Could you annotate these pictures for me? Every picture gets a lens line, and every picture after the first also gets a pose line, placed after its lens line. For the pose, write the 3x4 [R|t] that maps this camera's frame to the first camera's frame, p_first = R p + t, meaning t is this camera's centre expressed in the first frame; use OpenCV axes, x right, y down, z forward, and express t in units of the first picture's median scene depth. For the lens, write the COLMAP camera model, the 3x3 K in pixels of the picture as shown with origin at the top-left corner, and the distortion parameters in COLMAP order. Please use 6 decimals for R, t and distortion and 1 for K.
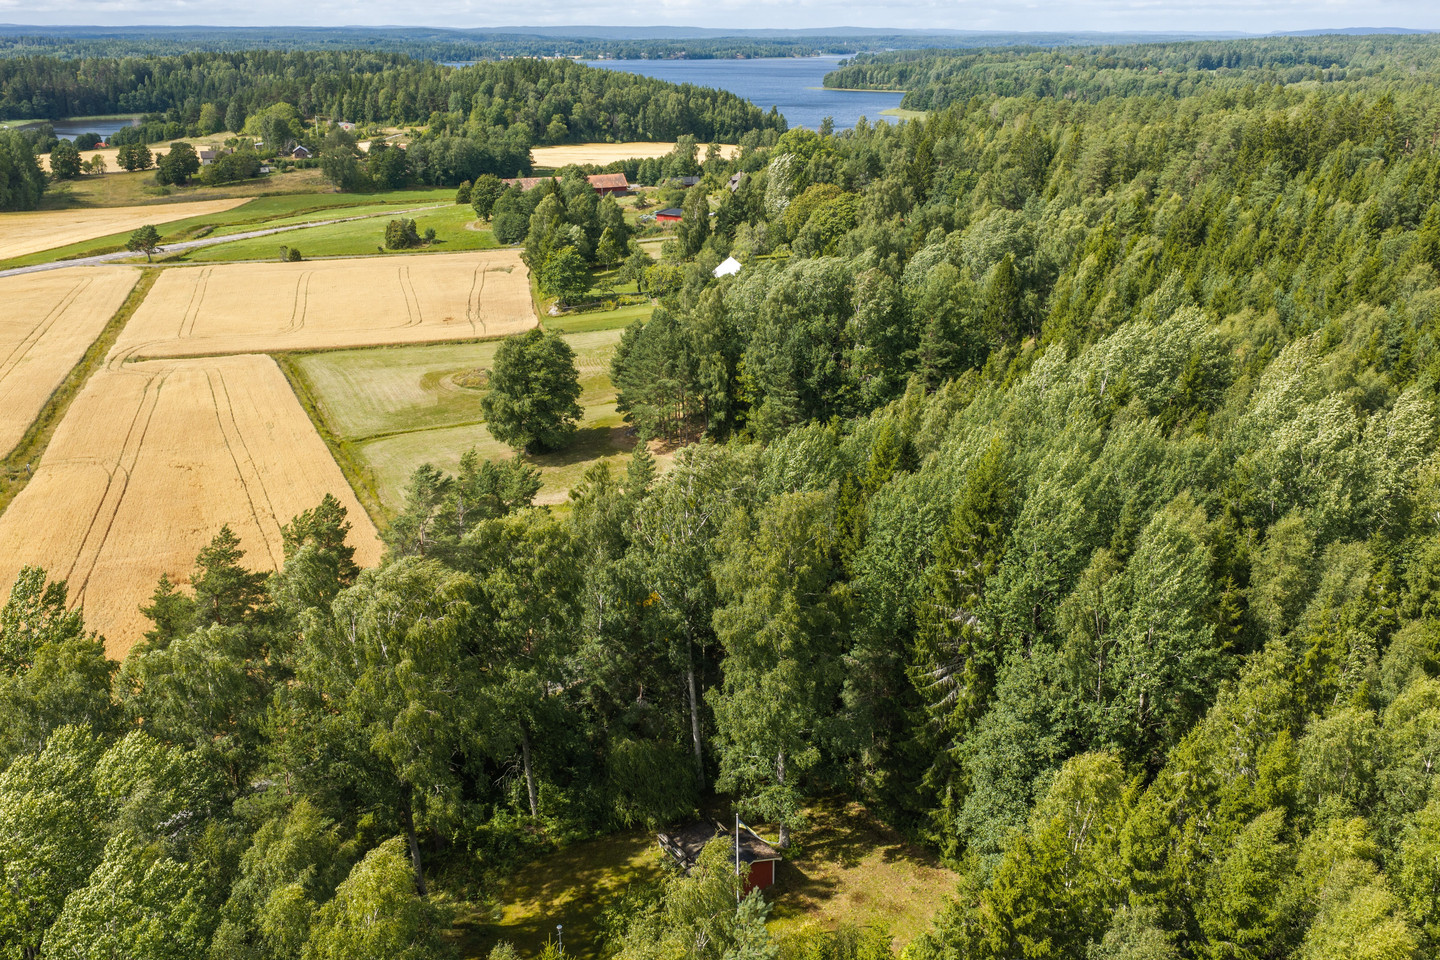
lens RADIAL K [[1257.3, 0, 720.0], [0, 1257.3, 480.0], [0, 0, 1]] dist [-0.010317, -0.005062]
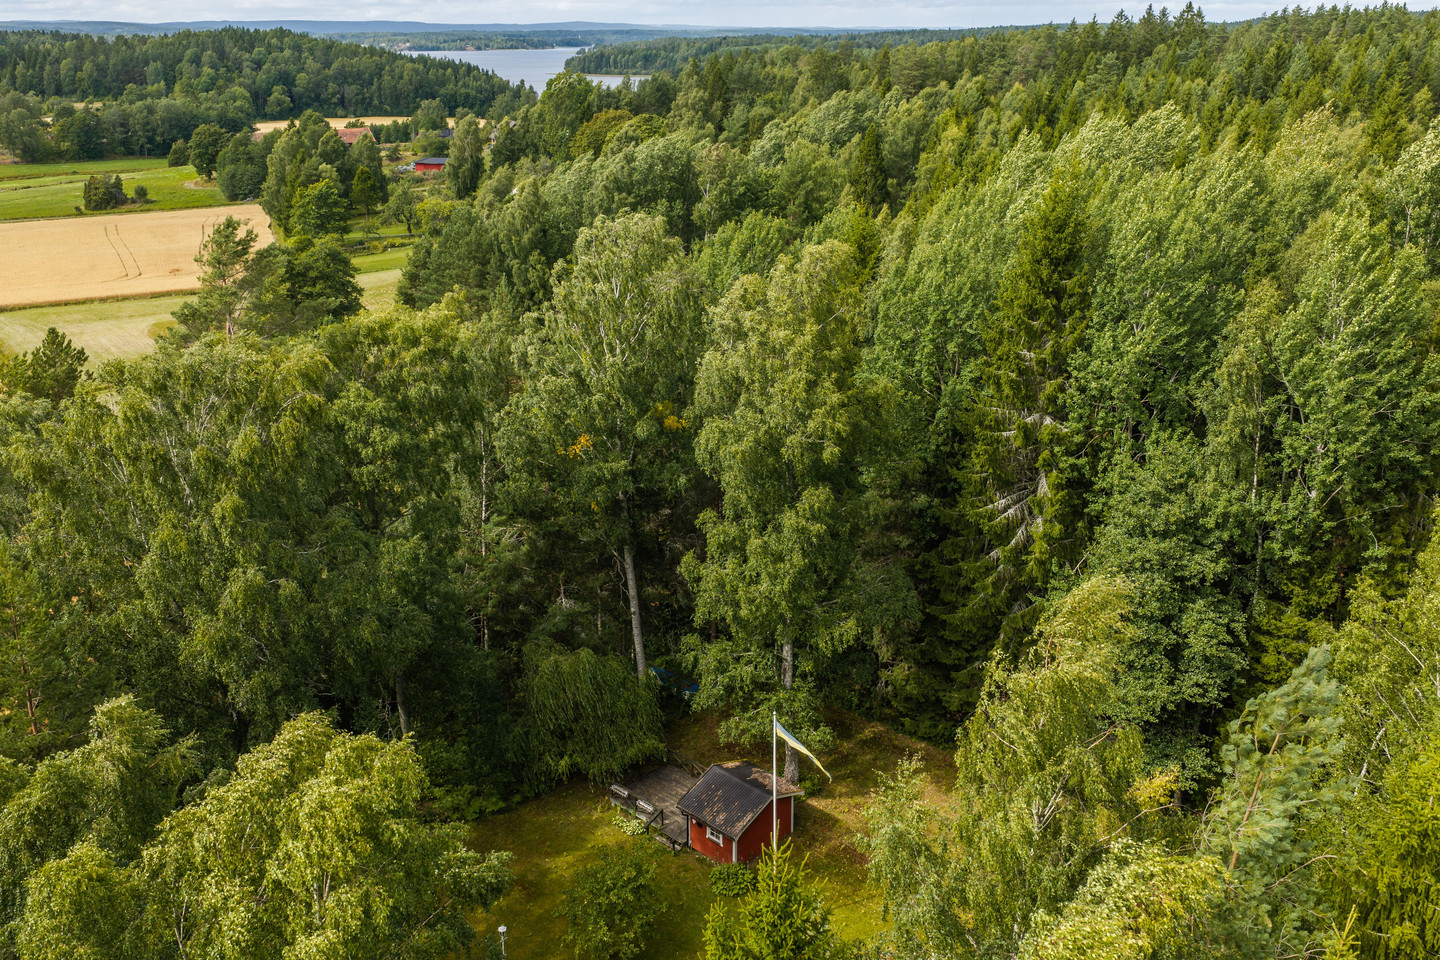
lens RADIAL K [[1257.3, 0, 720.0], [0, 1257.3, 480.0], [0, 0, 1]] dist [-0.010317, -0.005062]
pose [[0.975216, -0.064152, 0.211753, -0.049284], [0.071018, 0.997162, -0.024970, 0.053784], [-0.209550, 0.039390, 0.977004, 0.121762]]
